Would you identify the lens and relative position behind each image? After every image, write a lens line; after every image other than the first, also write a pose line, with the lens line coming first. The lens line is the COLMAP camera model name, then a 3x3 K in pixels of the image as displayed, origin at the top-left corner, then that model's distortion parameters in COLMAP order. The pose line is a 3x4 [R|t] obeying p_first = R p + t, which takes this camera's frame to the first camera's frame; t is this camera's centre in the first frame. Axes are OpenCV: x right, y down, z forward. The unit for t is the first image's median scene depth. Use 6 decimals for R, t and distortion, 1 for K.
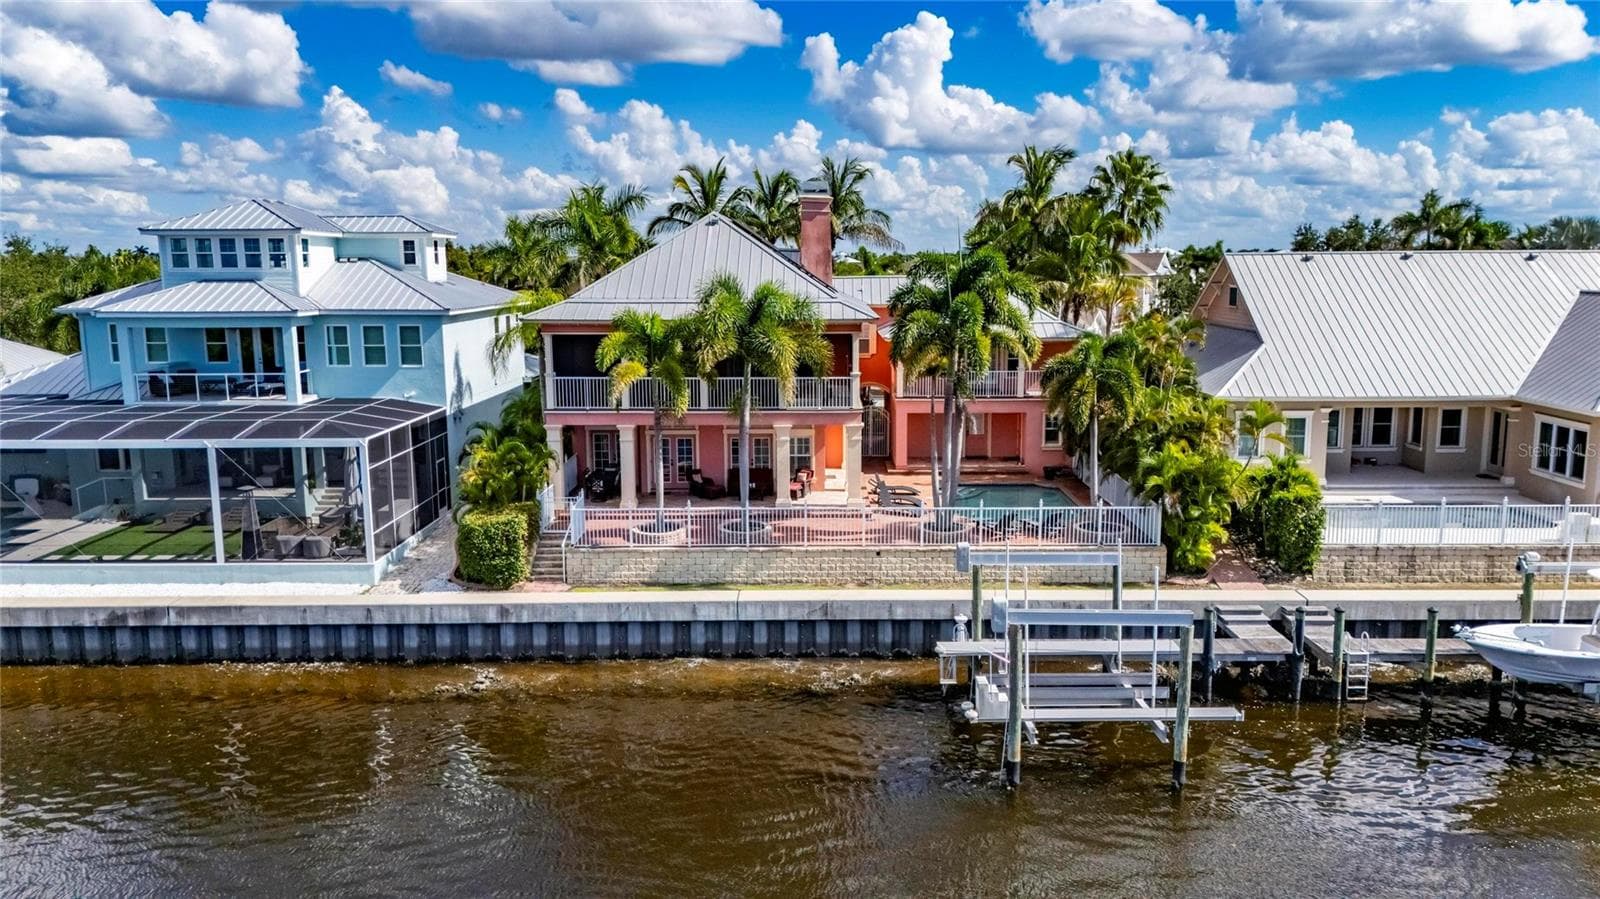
lens RADIAL K [[1183.6, 0, 800.3], [0, 1183.6, 450.0], [0, 0, 1]] dist [0.054573, -0.034204]
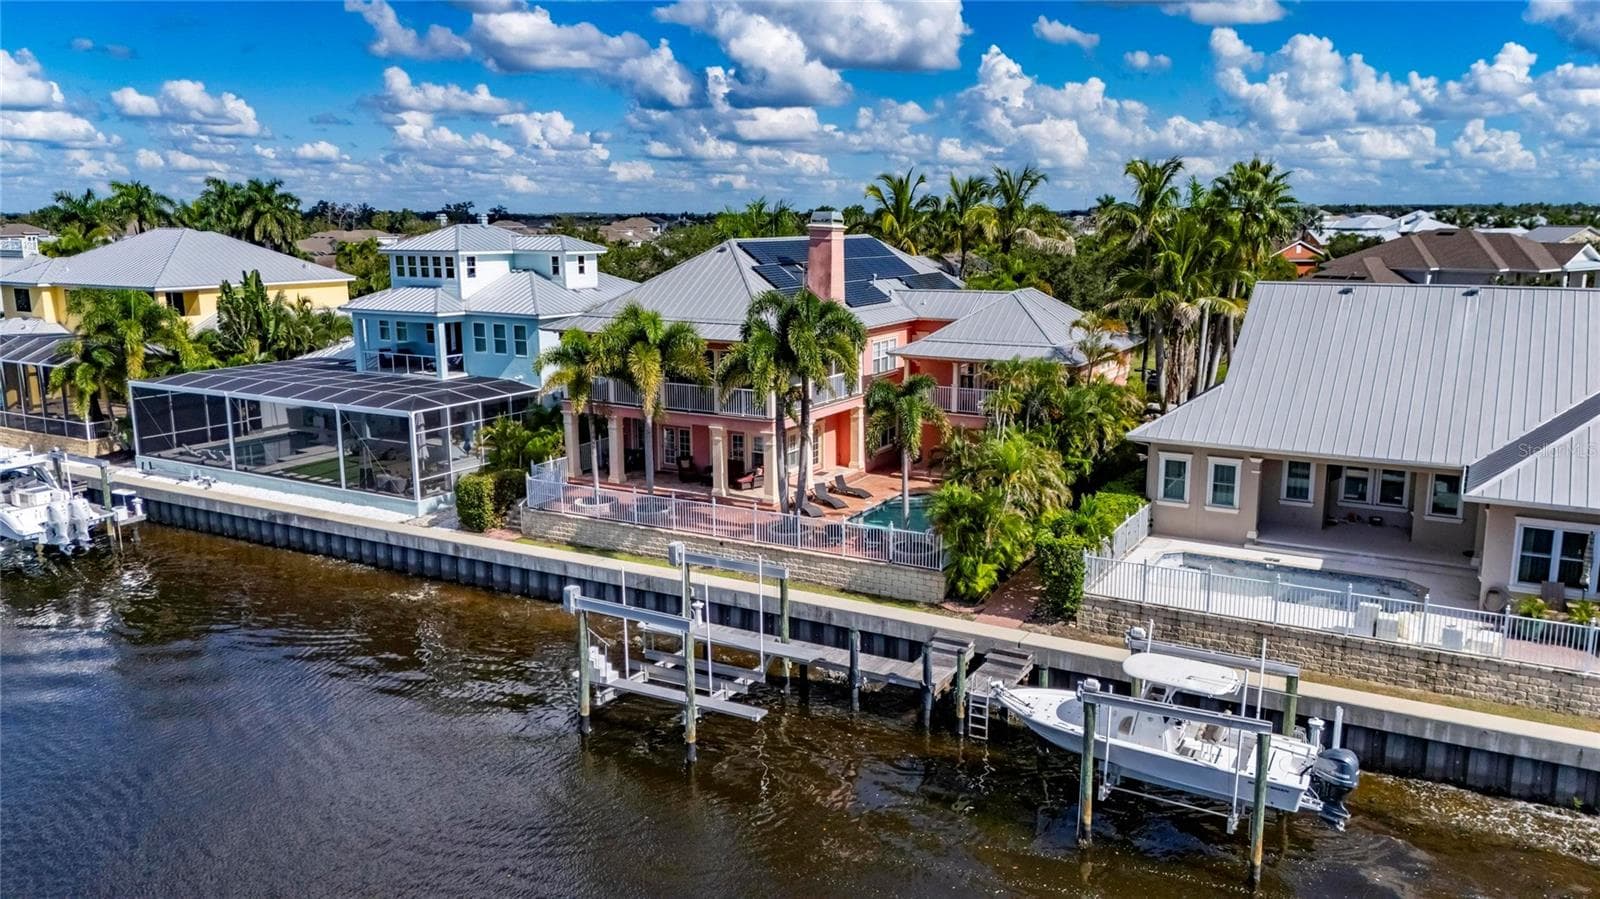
lens RADIAL K [[1183.6, 0, 797.3], [0, 1183.6, 452.7], [0, 0, 1]] dist [0.054573, -0.034204]
pose [[0.869616, 0.098810, -0.483740, 0.545164], [-0.078813, 0.994987, 0.061557, -0.064558], [0.487397, -0.015406, 0.873044, 0.002150]]
